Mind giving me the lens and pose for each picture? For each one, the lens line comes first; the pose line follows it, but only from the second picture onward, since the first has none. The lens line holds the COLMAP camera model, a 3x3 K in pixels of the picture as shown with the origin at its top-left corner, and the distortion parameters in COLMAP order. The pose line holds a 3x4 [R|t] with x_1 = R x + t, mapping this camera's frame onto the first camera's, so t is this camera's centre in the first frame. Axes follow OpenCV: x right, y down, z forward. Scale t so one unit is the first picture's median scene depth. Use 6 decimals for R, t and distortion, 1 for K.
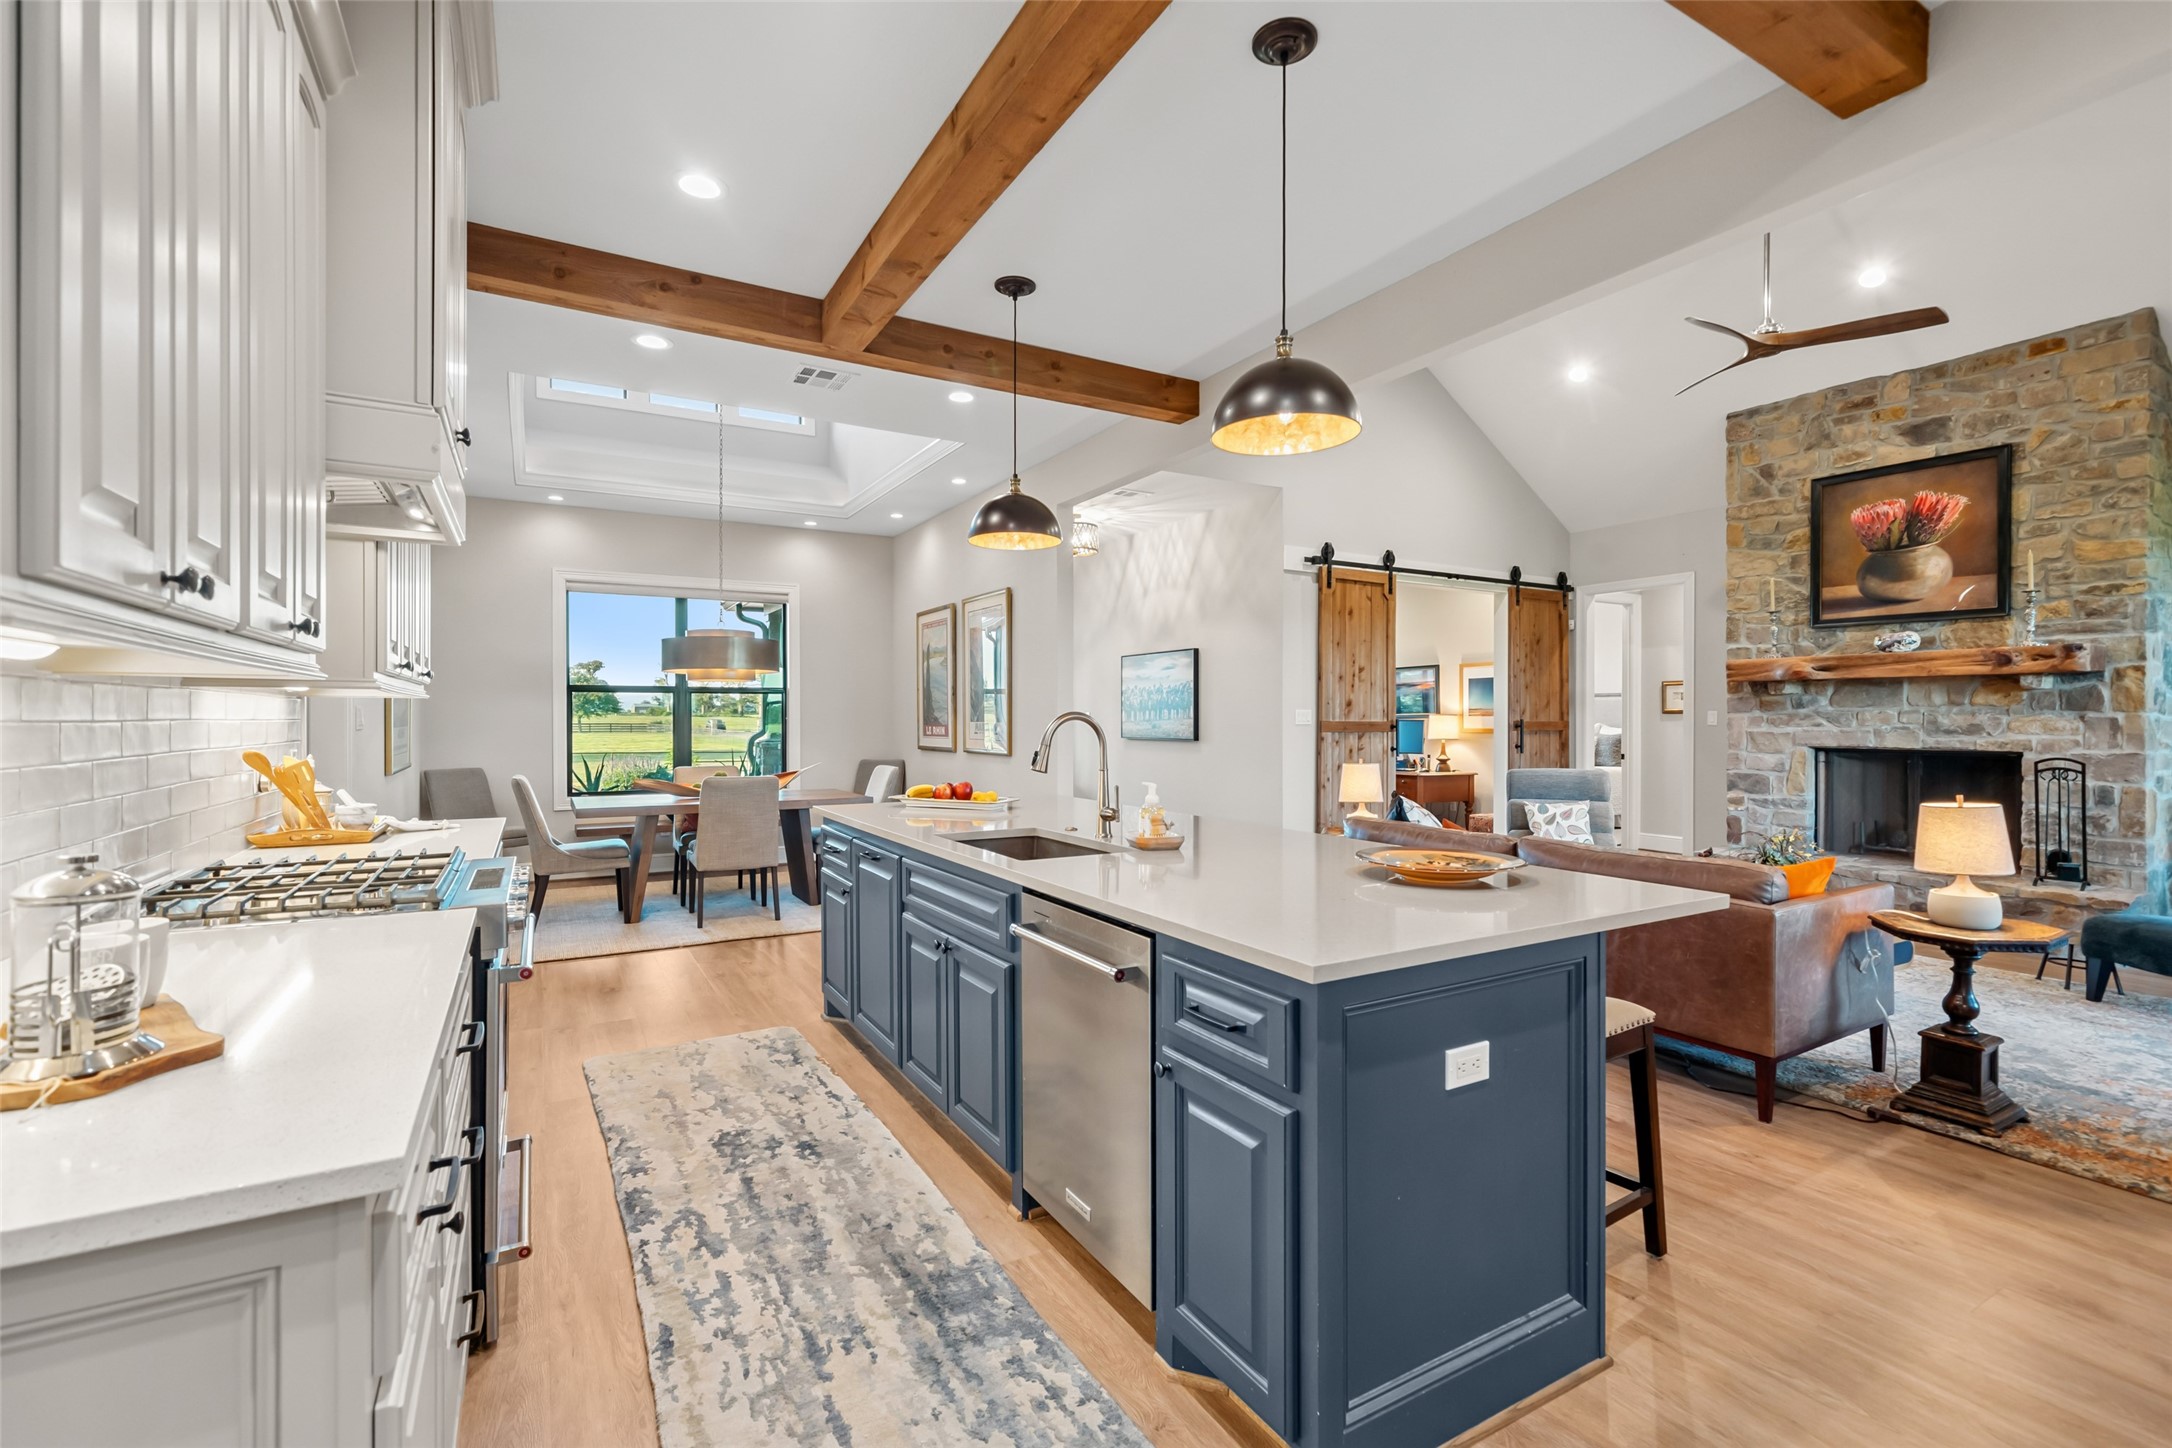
lens RADIAL K [[961.3, 0, 1086.0], [0, 961.3, 724.0], [0, 0, 1]] dist [-0.002231, -0.000126]
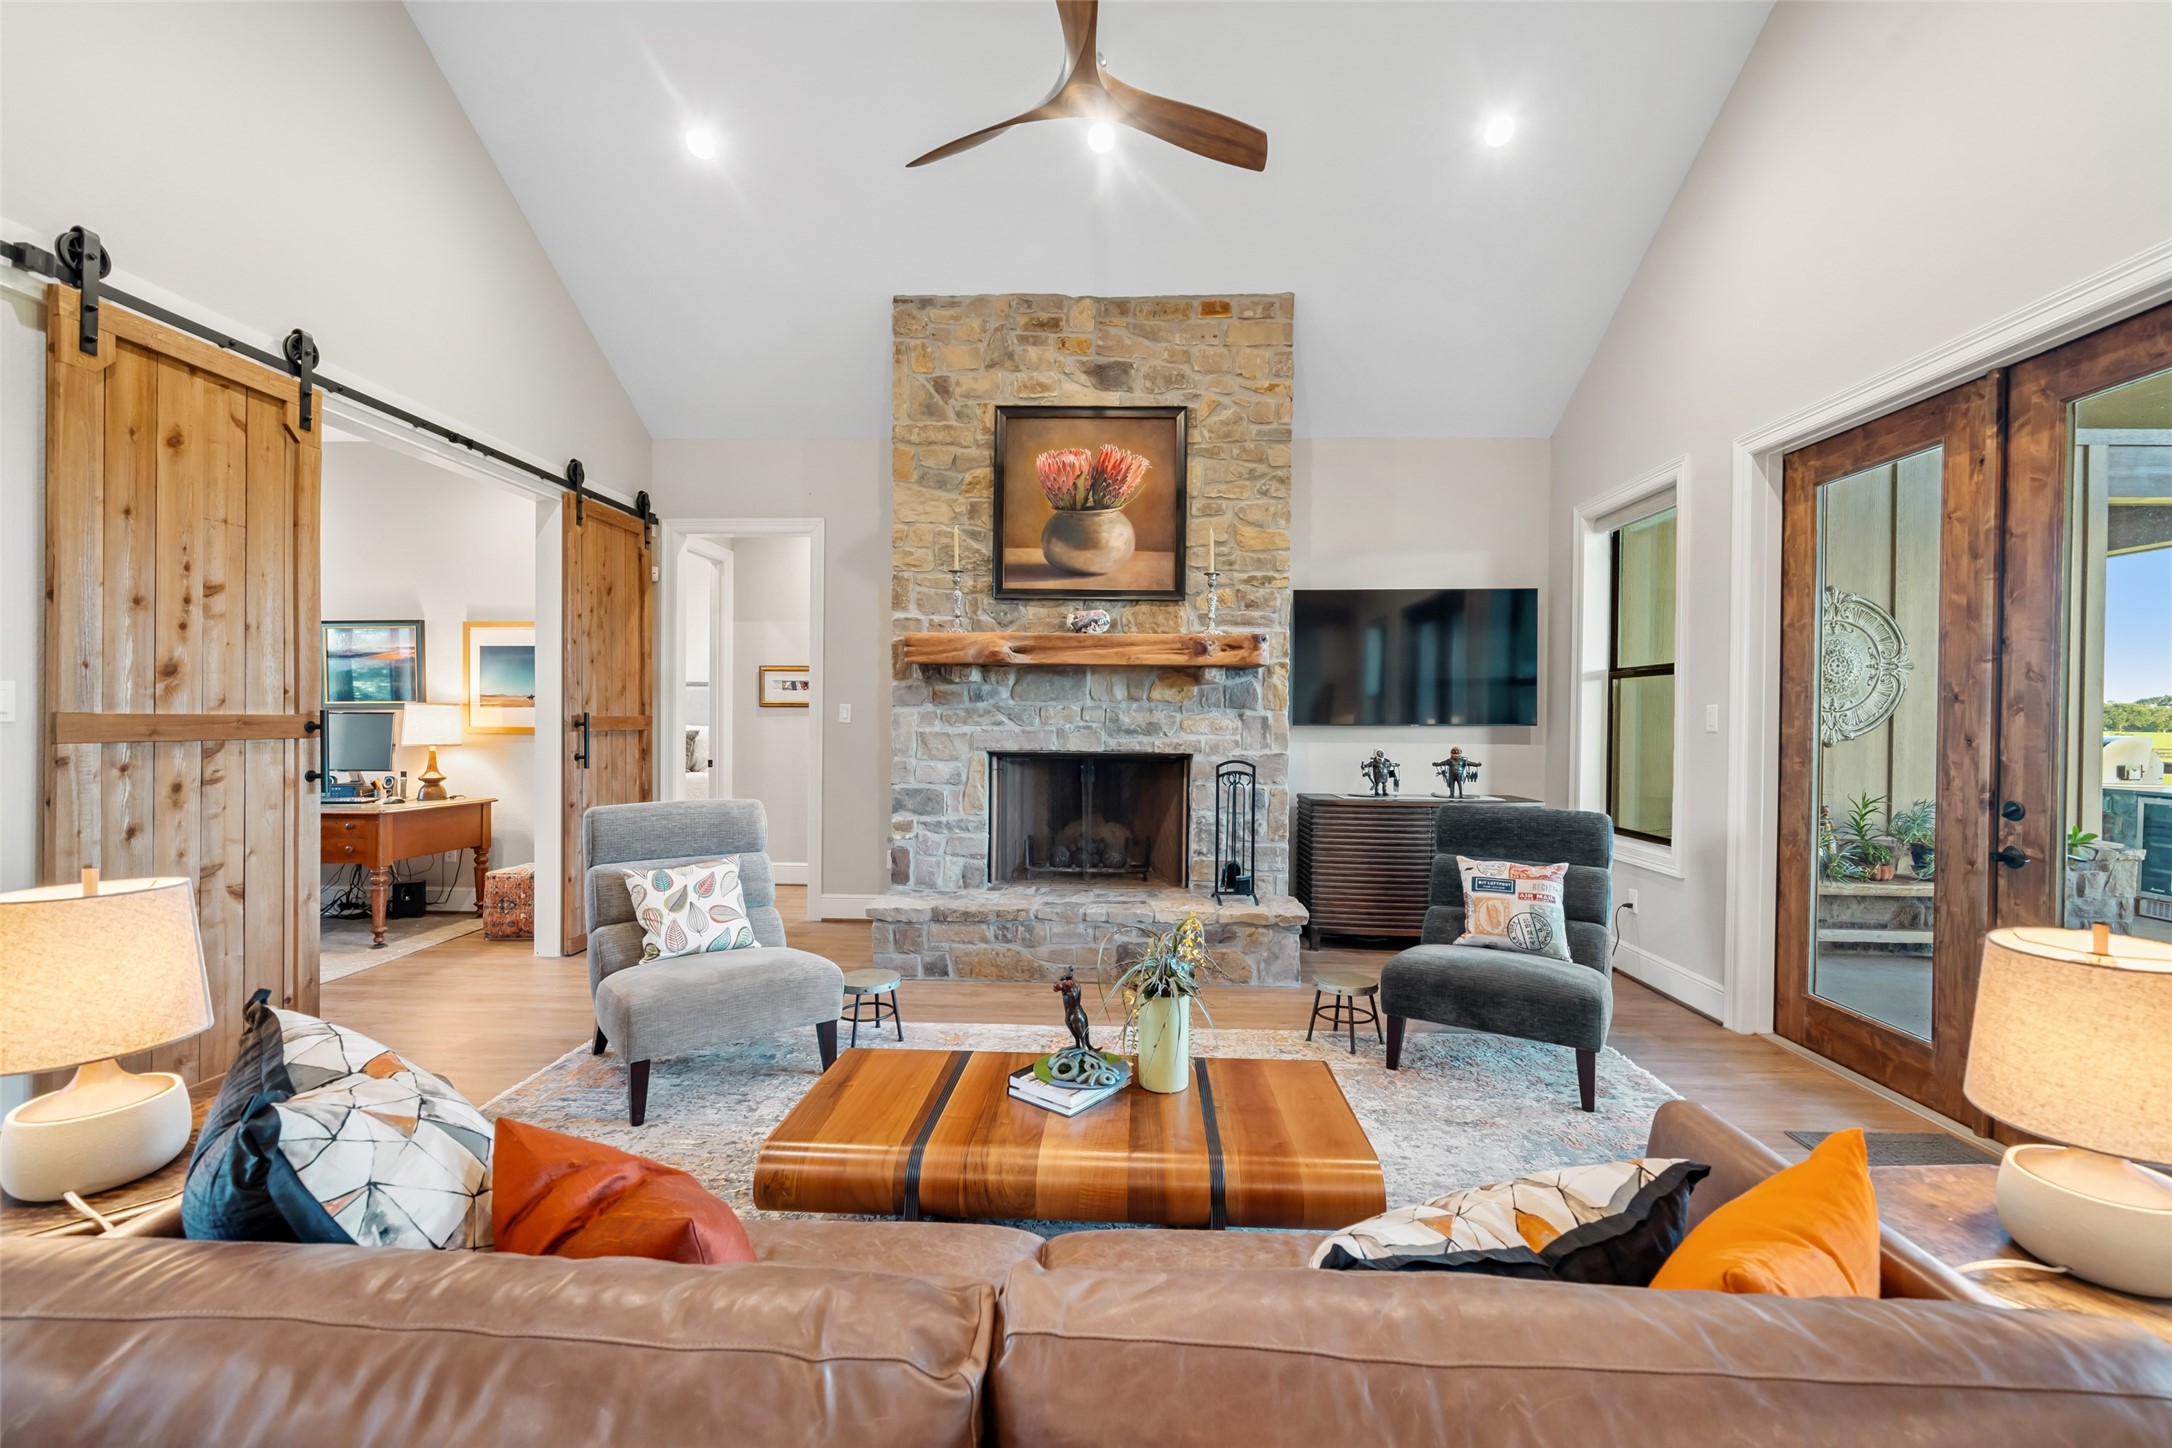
lens RADIAL K [[884.6, 0, 1086.0], [0, 884.6, 724.0], [0, 0, 1]] dist [-0.000491, 0.000434]
pose [[0.536771, -0.002373, 0.843725, 0.191123], [-0.003755, 0.999979, 0.005202, -0.002343], [-0.843720, -0.005961, 0.536751, 0.548550]]
